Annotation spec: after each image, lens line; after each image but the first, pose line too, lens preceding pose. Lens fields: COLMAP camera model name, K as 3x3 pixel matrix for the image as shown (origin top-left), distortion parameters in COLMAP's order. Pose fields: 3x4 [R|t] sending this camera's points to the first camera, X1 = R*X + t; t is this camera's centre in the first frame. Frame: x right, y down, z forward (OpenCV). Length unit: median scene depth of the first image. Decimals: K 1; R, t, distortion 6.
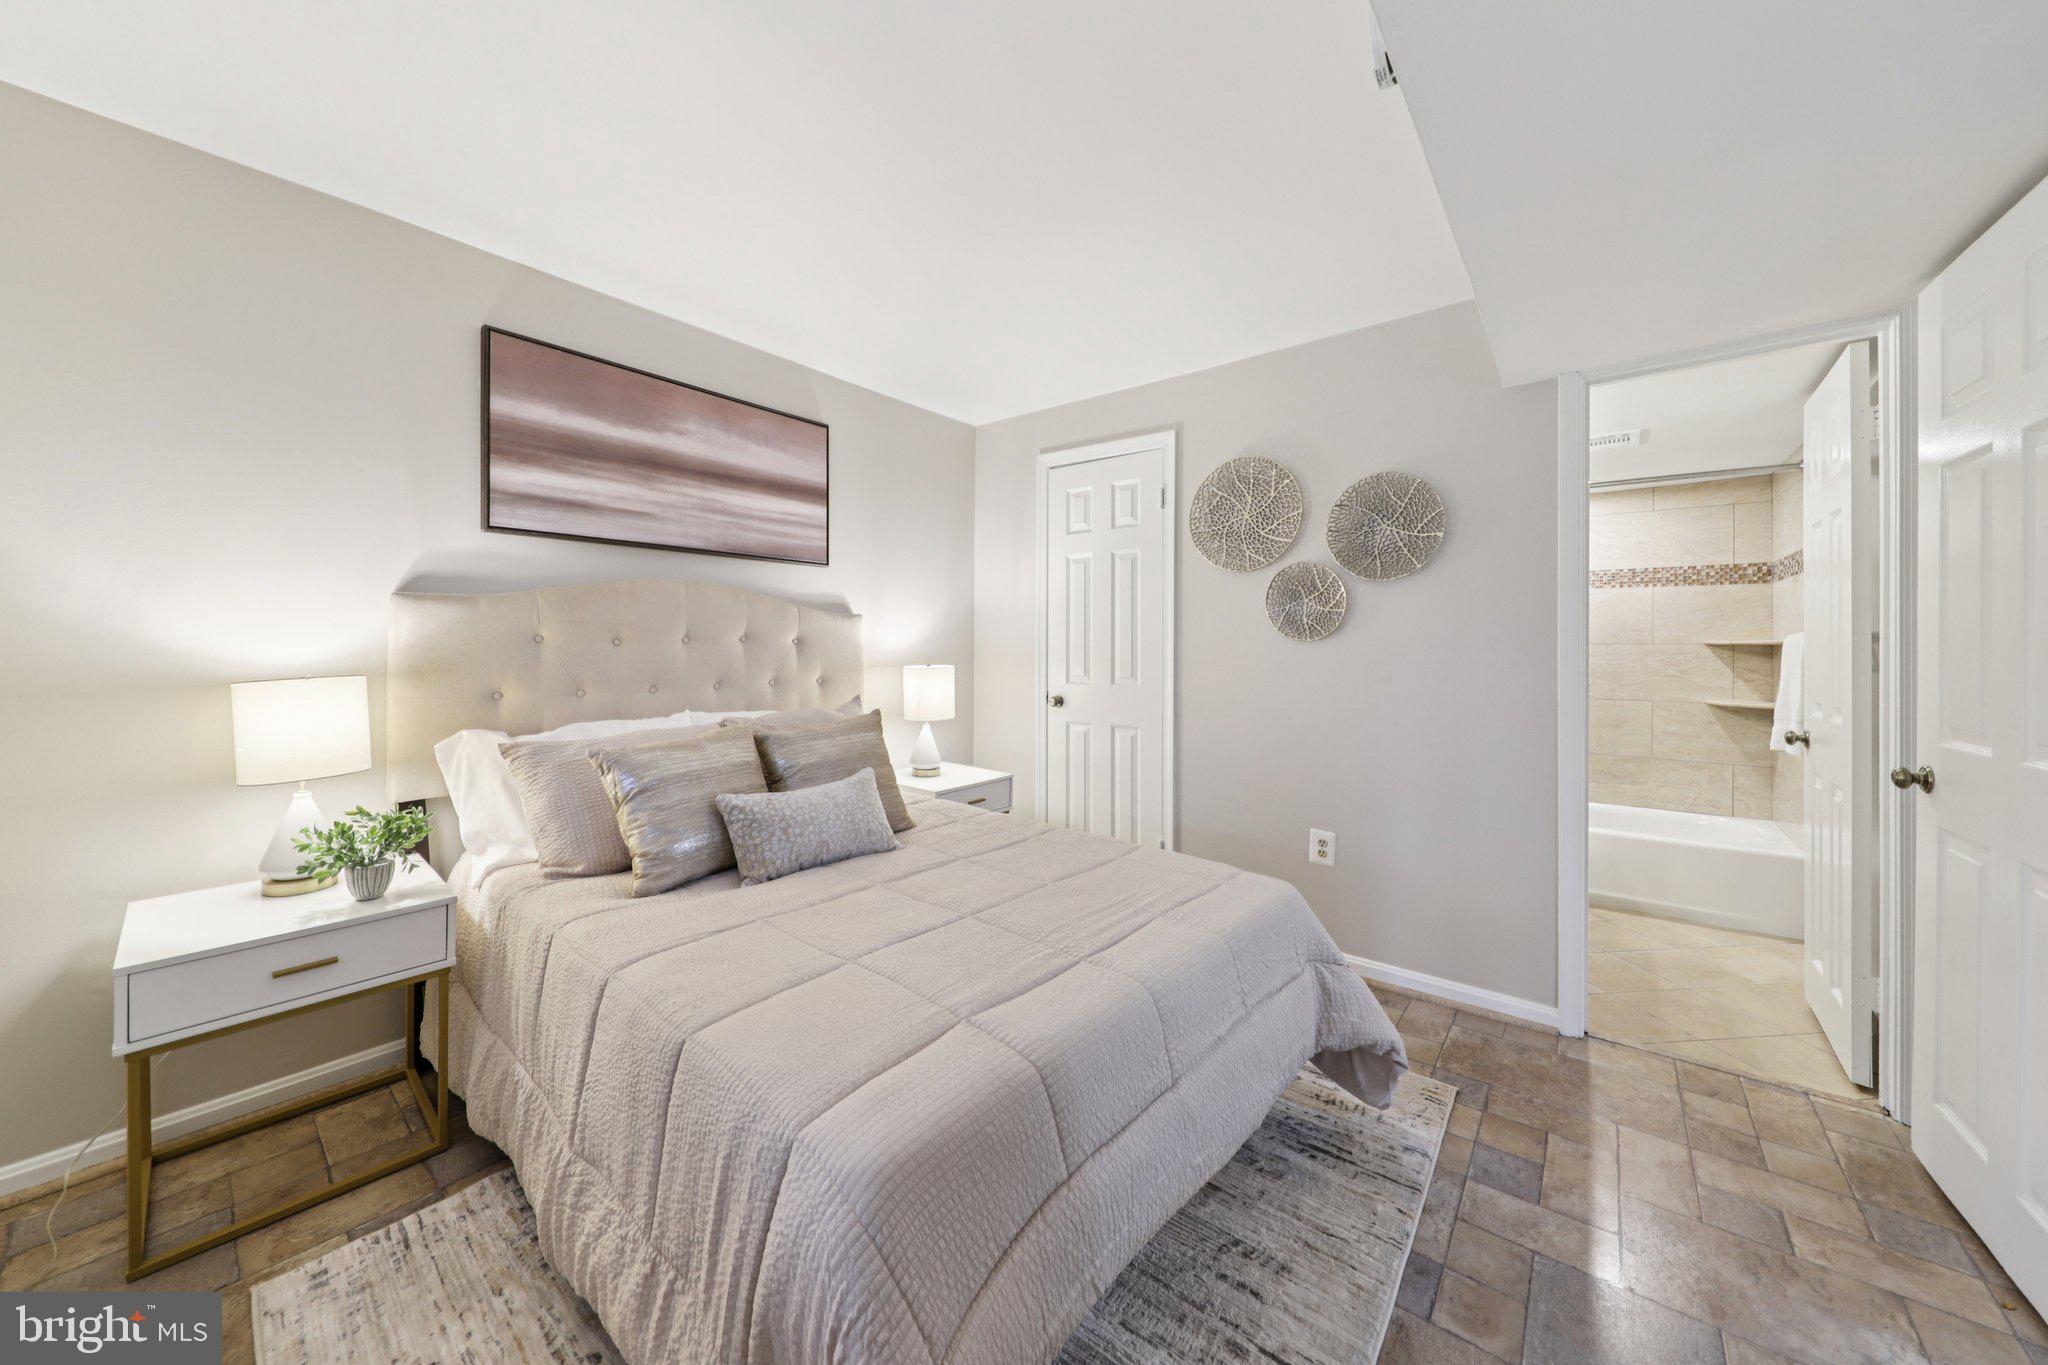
lens RADIAL K [[708.9, 0, 1018.2], [0, 708.9, 645.4], [0, 0, 1]] dist [-0.001266, 0.000001]
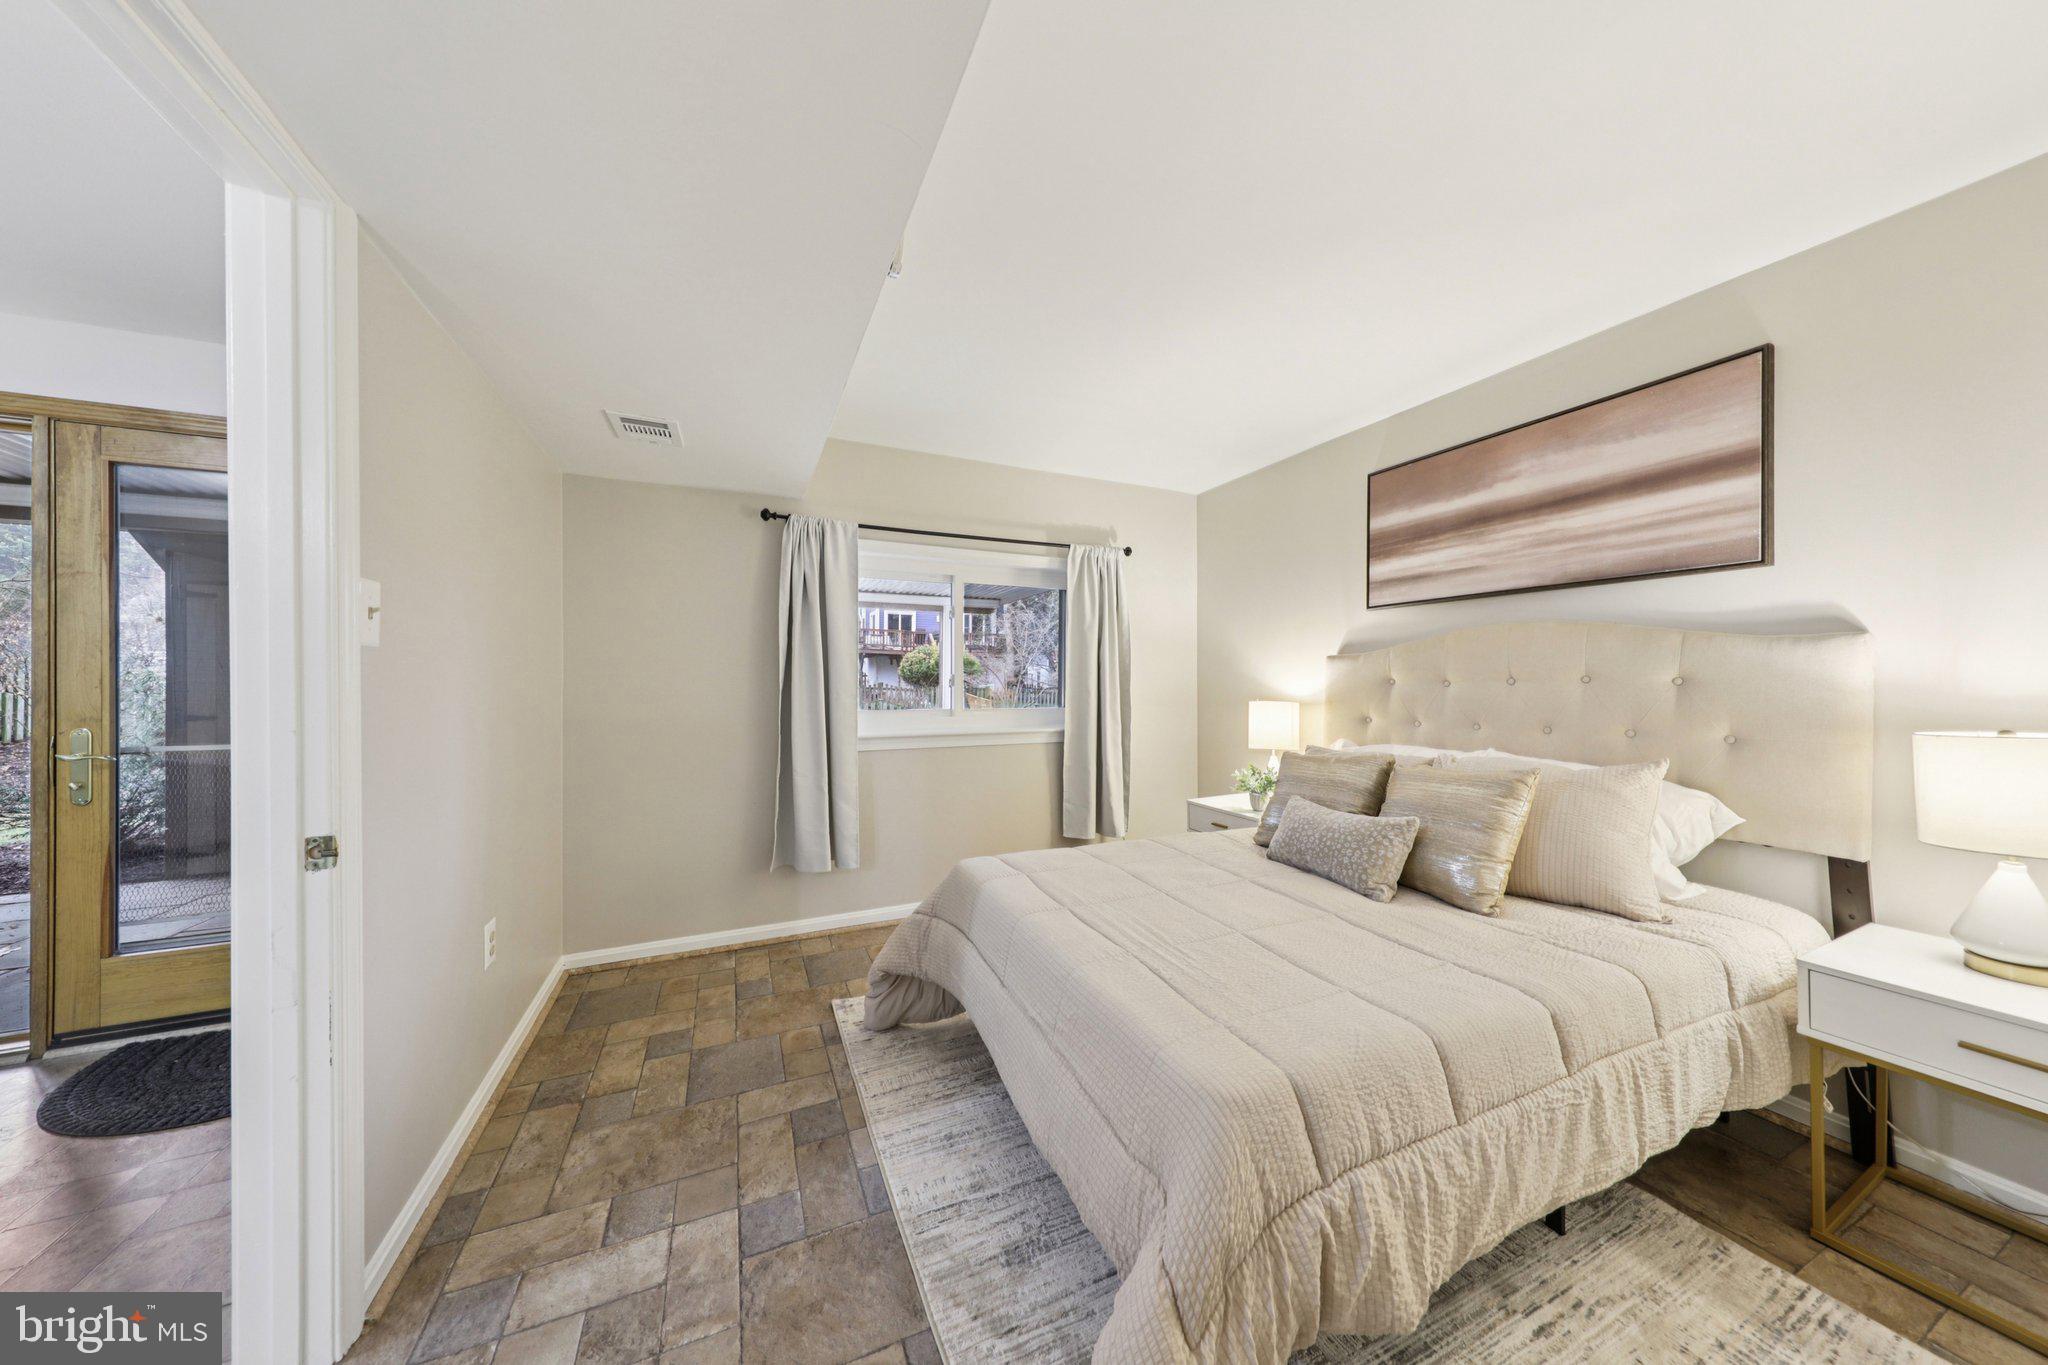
lens RADIAL K [[661.6, 0, 1024.0], [0, 661.6, 682.5], [0, 0, 1]] dist [0.000771, 0.000014]
pose [[-0.447302, -0.012967, -0.894289, 0.635878], [-0.011024, 0.999899, -0.008985, 0.009655], [0.894315, 0.005839, -0.447399, 0.746758]]
